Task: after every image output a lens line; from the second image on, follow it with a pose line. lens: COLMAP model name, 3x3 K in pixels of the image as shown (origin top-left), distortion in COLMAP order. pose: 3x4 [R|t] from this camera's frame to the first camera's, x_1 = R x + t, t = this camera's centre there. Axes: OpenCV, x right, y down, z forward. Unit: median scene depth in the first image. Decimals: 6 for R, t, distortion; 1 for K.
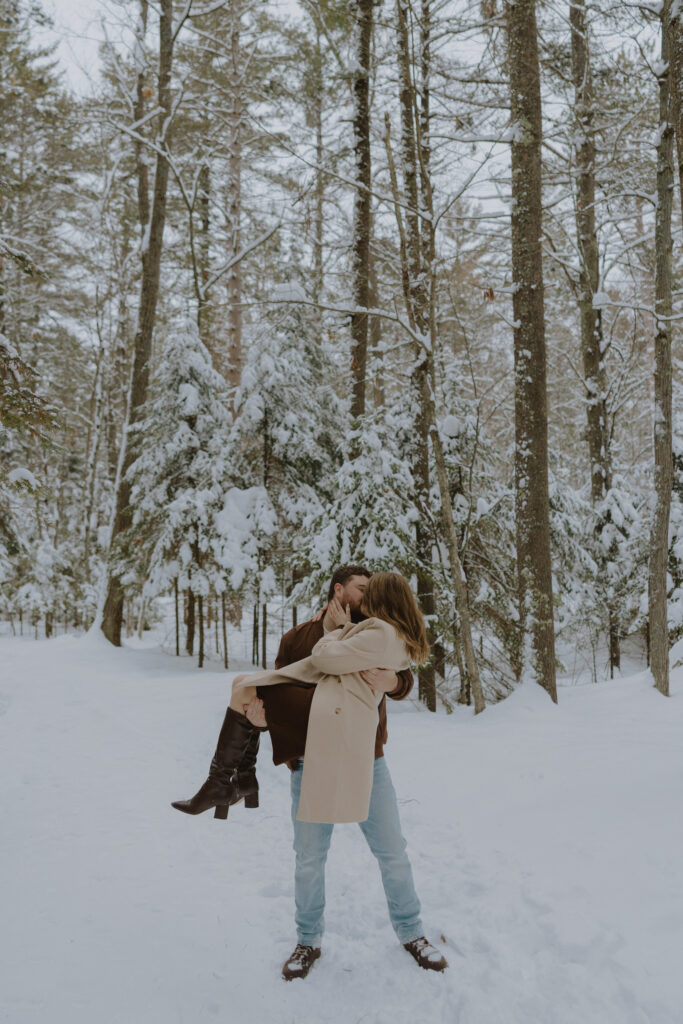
lens RADIAL K [[825.0, 0, 335.4], [0, 825.0, 509.9], [0, 0, 1]] dist [0.005730, 0.000863]
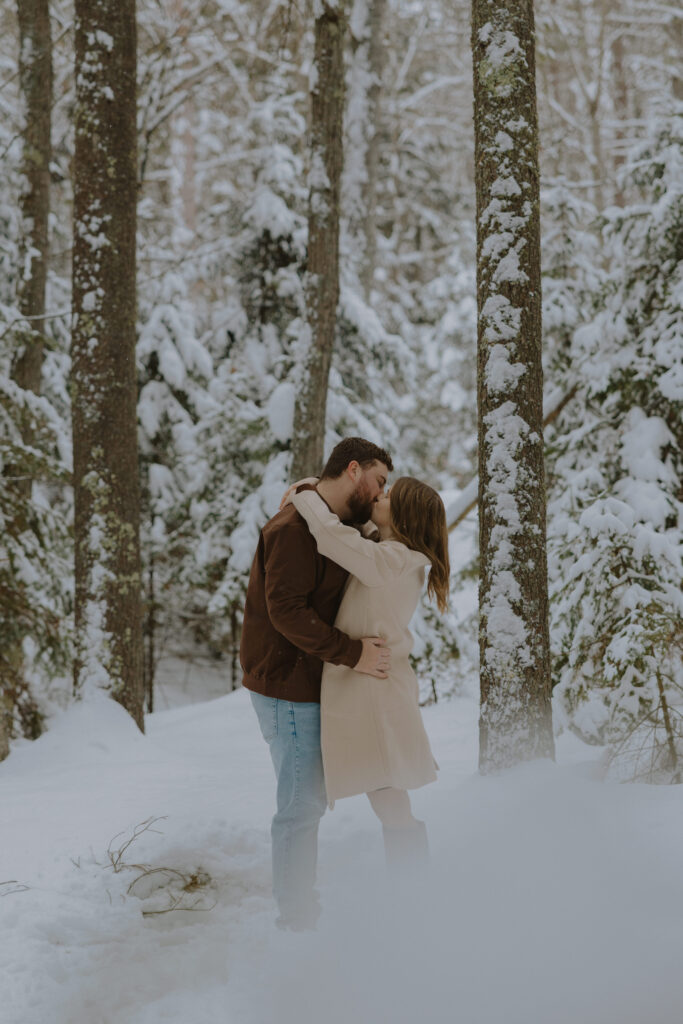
lens RADIAL K [[2279.0, 0, 308.1], [0, 2279.0, 447.1], [0, 0, 1]] dist [0.009946, 0.000000]
pose [[0.893234, 0.010274, 0.449475, -0.266903], [-0.033771, 0.998448, 0.044290, -0.010003], [-0.448322, -0.054741, 0.892194, -0.284065]]
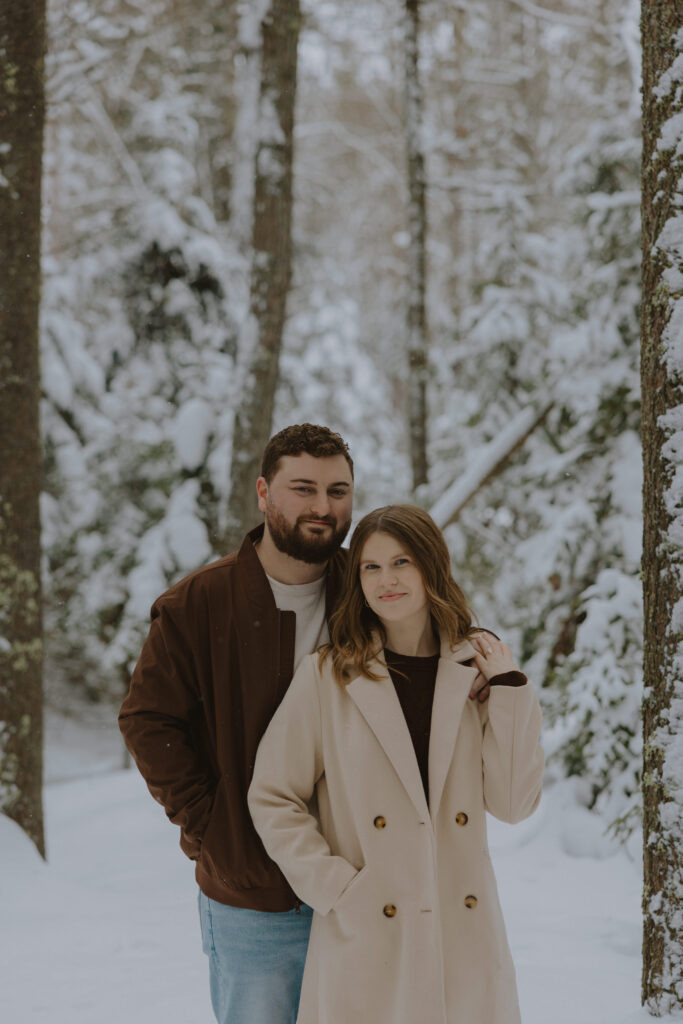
lens RADIAL K [[1931.8, 0, 332.6], [0, 1931.8, 507.3], [0, 0, 1]] dist [-0.003327, 0.000000]
pose [[0.842469, 0.016631, 0.538488, -0.091392], [-0.052976, 0.997237, 0.052081, 0.020884], [-0.536134, -0.072404, 0.841022, 0.200623]]
